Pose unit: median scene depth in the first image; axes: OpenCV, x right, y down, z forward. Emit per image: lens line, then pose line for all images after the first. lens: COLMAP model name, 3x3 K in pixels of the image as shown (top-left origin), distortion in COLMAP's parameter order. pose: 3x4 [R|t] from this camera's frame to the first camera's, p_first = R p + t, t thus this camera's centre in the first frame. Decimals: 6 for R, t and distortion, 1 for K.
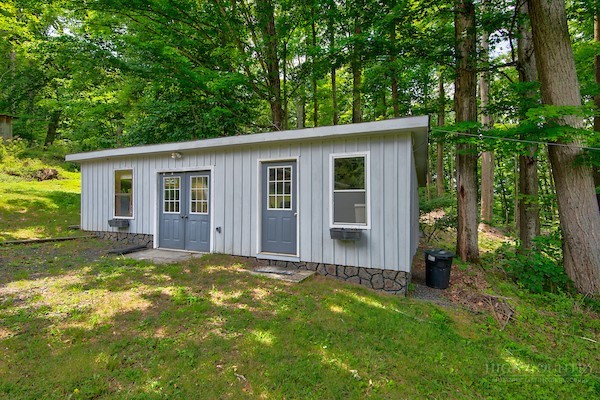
lens RADIAL K [[283.3, 0, 300.0], [0, 283.3, 200.0], [0, 0, 1]] dist [0.000204, -0.000252]
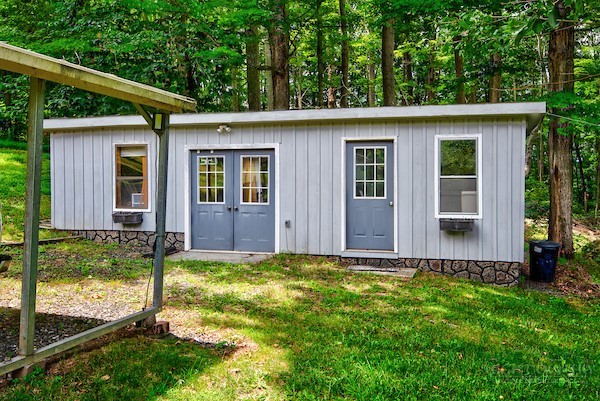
lens RADIAL K [[537.7, 0, 300.5], [0, 537.7, 186.3], [0, 0, 1]] dist [-0.036293, 0.011962]
pose [[0.988481, -0.006529, 0.151207, -0.531635], [0.003065, 0.999728, 0.023131, -0.039915], [-0.151317, -0.022401, 0.988231, -0.561307]]
